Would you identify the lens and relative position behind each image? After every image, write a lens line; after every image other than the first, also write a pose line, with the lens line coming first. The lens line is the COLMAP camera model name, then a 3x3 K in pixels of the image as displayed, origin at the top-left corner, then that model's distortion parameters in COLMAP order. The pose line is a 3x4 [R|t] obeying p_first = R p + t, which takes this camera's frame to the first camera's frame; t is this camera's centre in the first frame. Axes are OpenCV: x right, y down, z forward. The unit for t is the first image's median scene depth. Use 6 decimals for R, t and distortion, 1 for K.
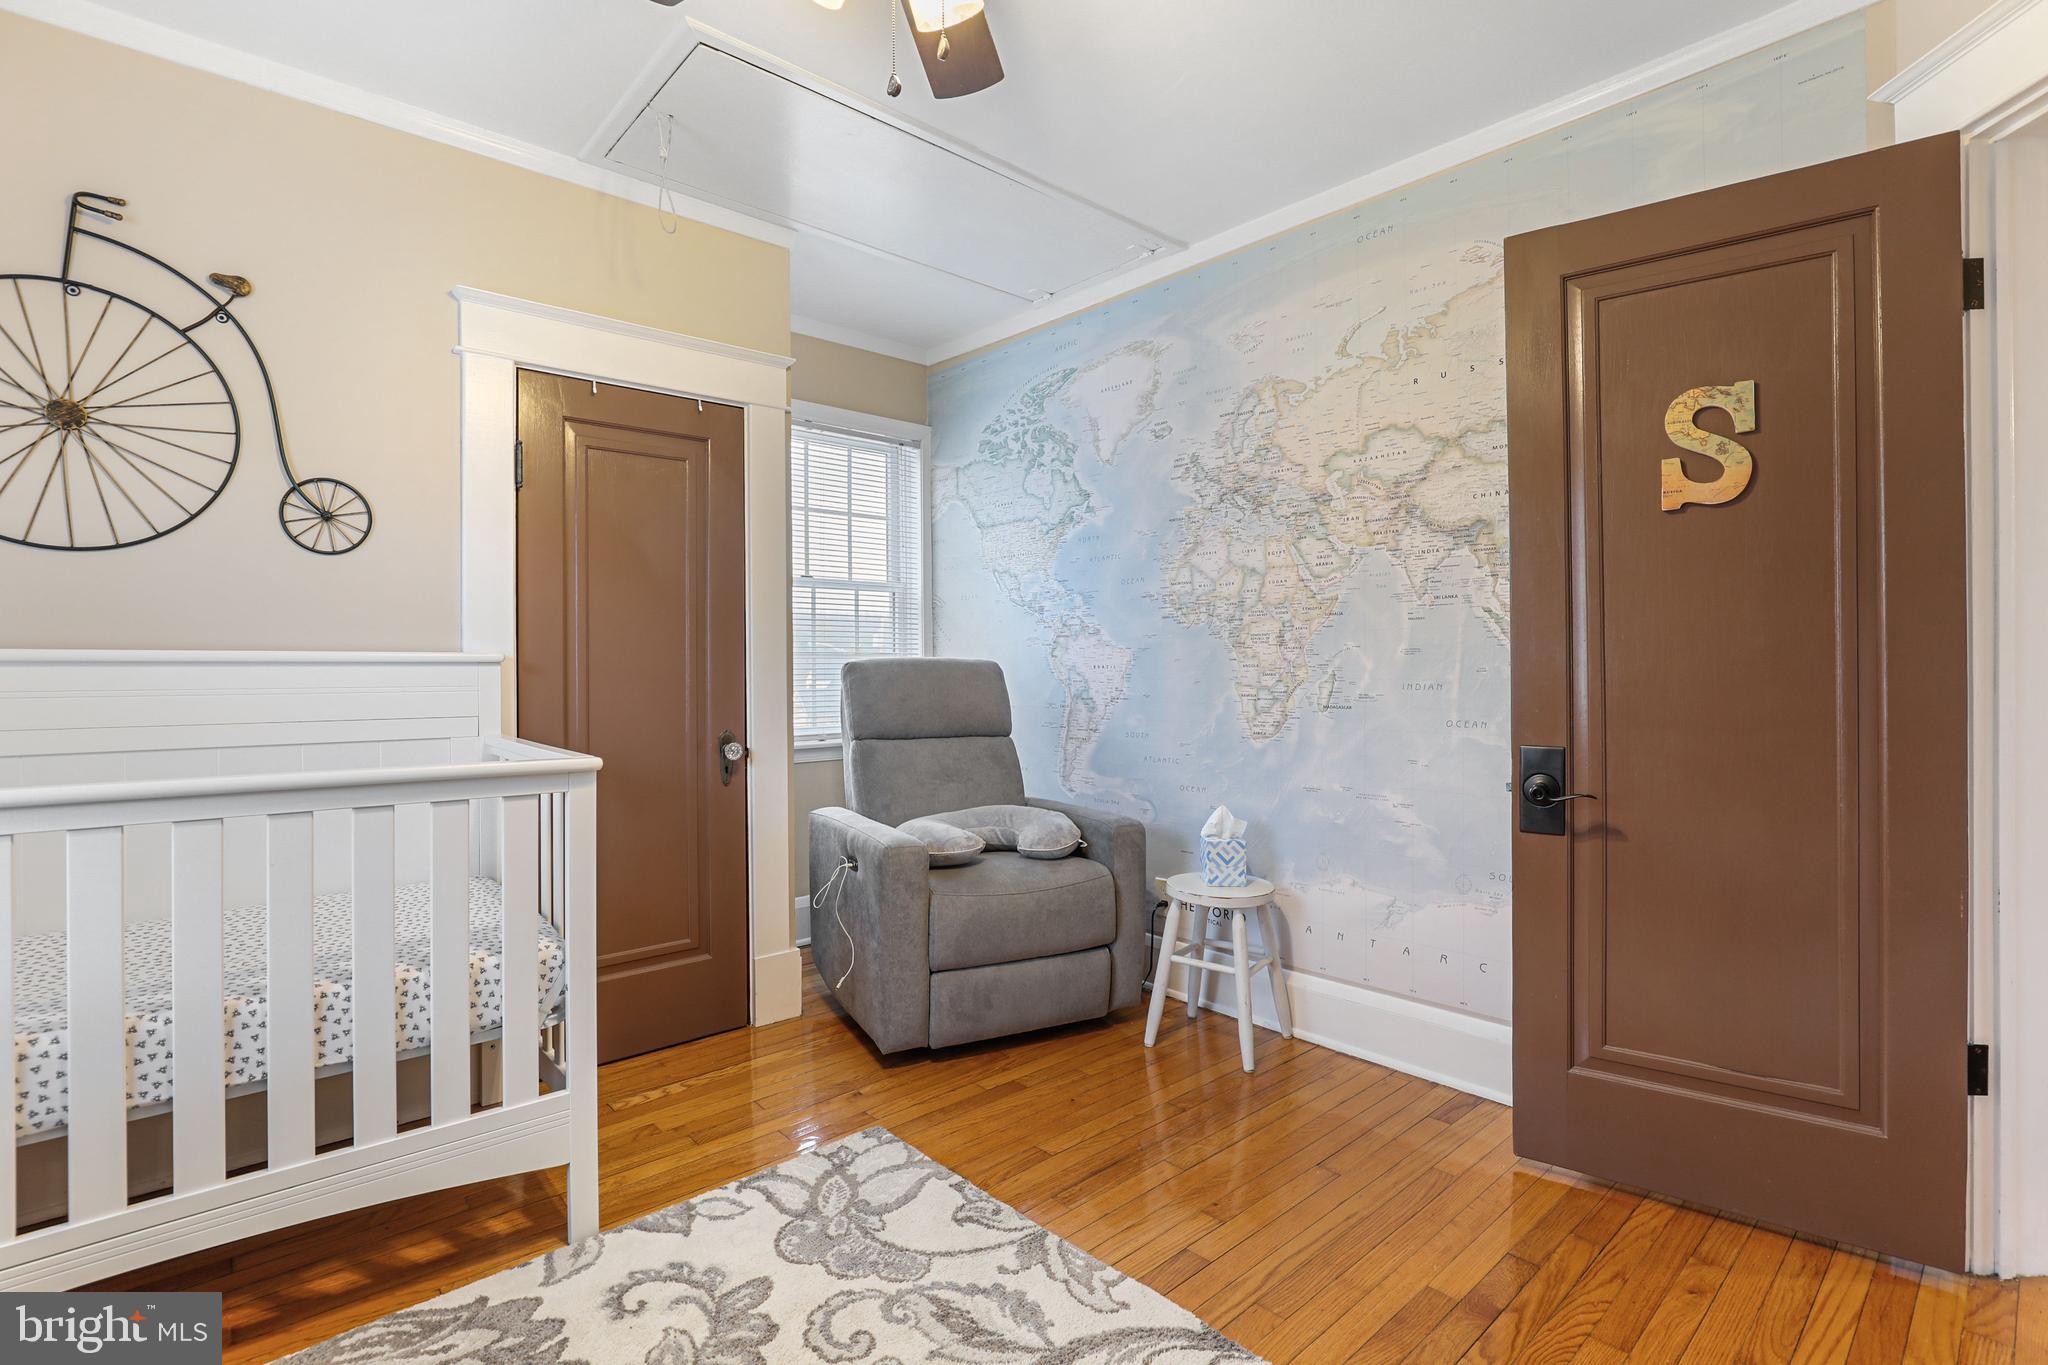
lens RADIAL K [[956.4, 0, 985.9], [0, 956.4, 656.3], [0, 0, 1]] dist [-0.012052, 0.003144]
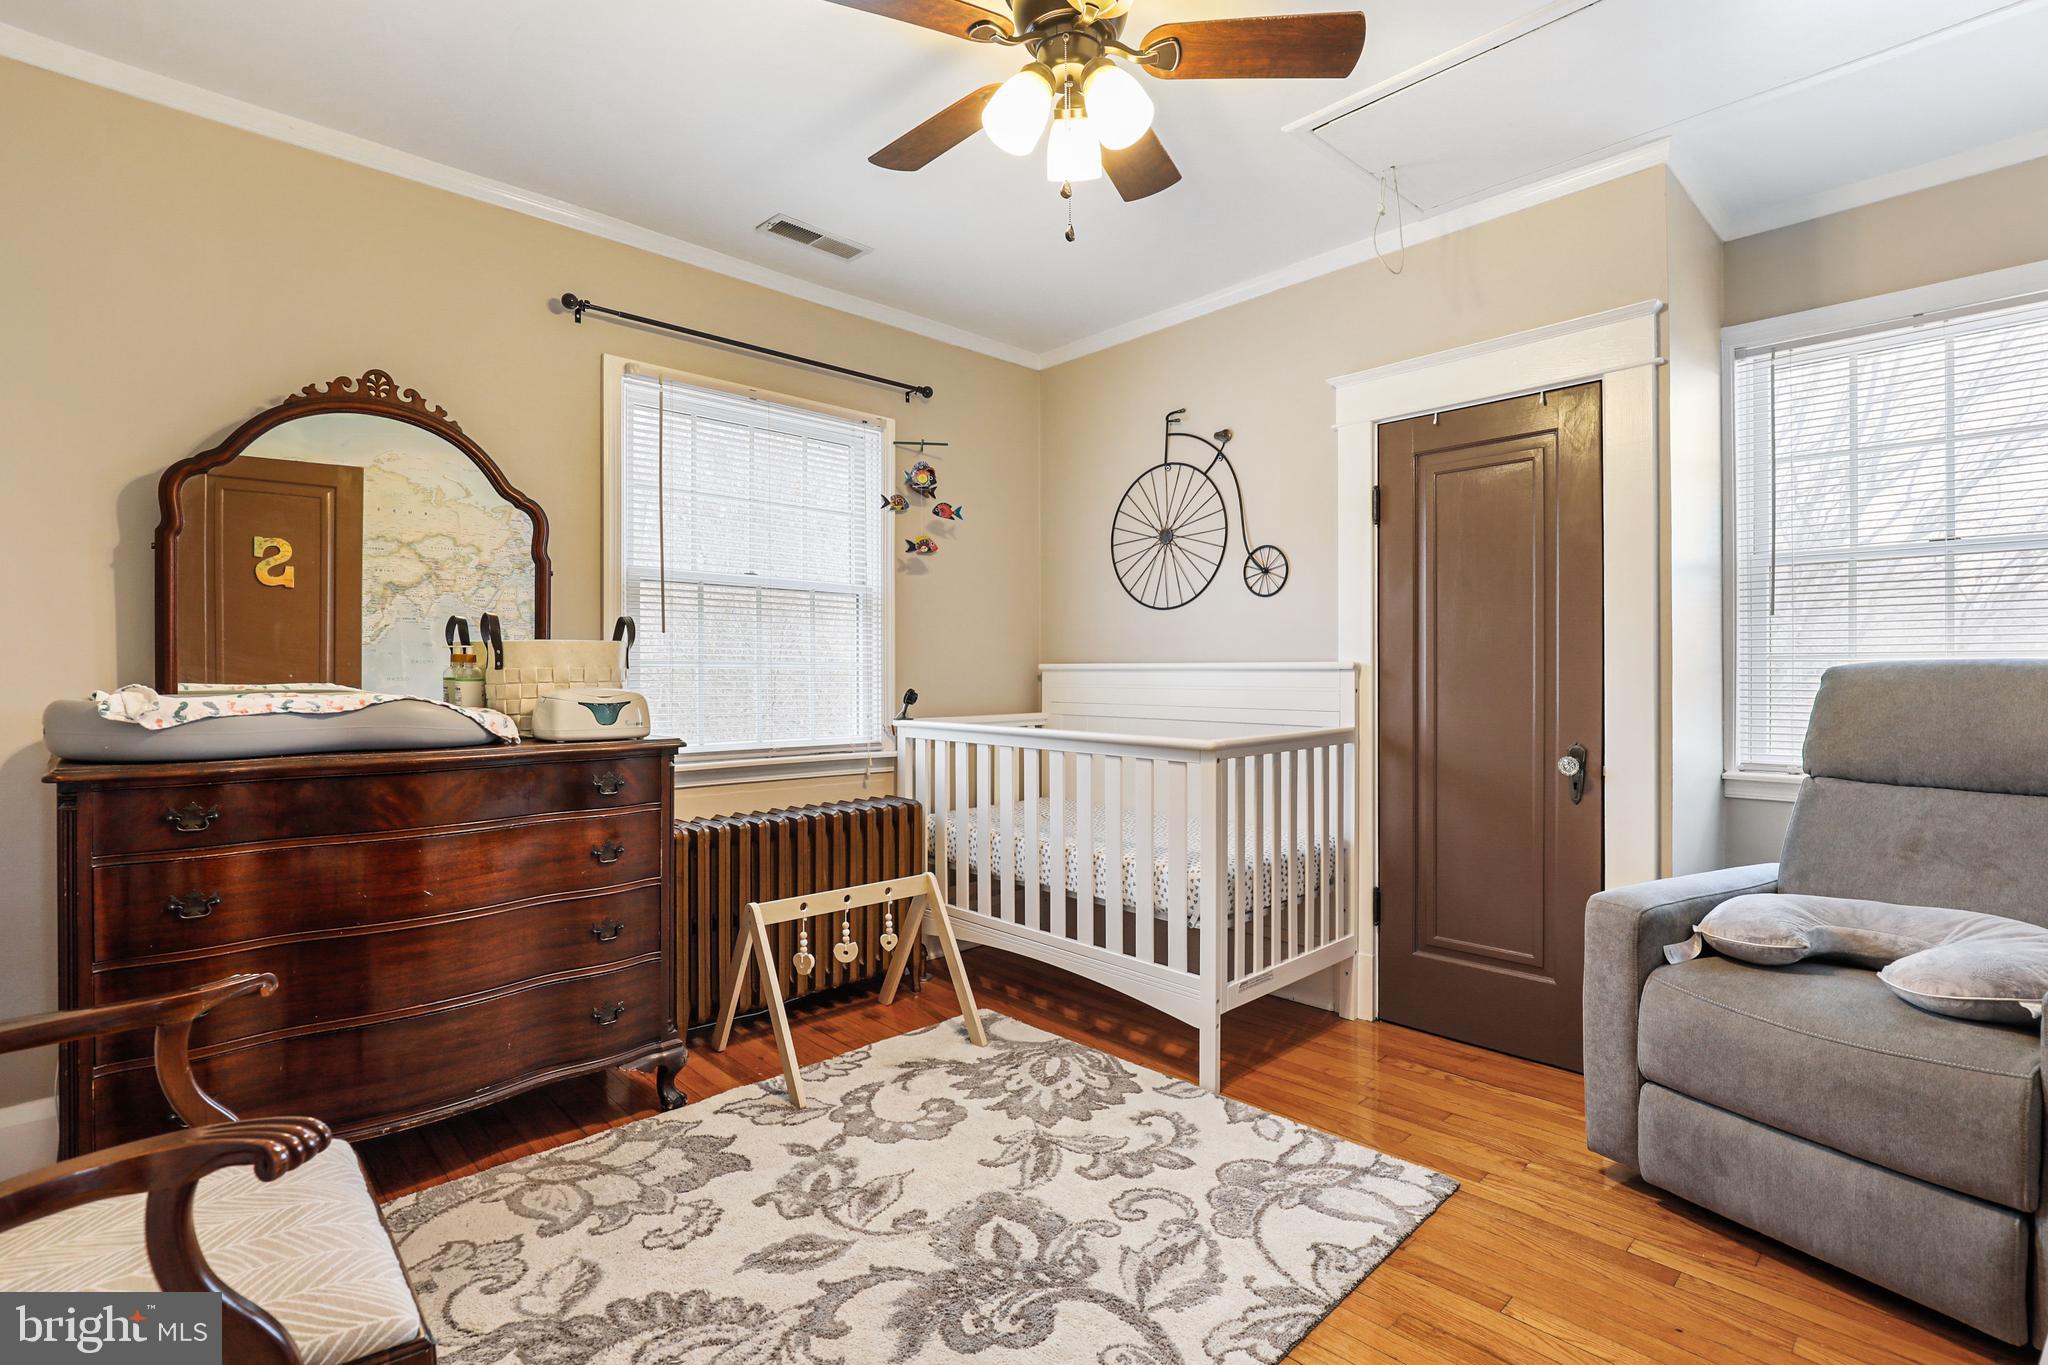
lens RADIAL K [[956.4, 0, 1047.5], [0, 956.4, 678.1], [0, 0, 1]] dist [-0.012052, 0.003144]
pose [[0.062941, 0.006804, -0.997994, 0.865660], [0.012693, 0.999890, 0.007618, 0.003554], [0.997937, -0.013147, 0.062848, 0.638704]]
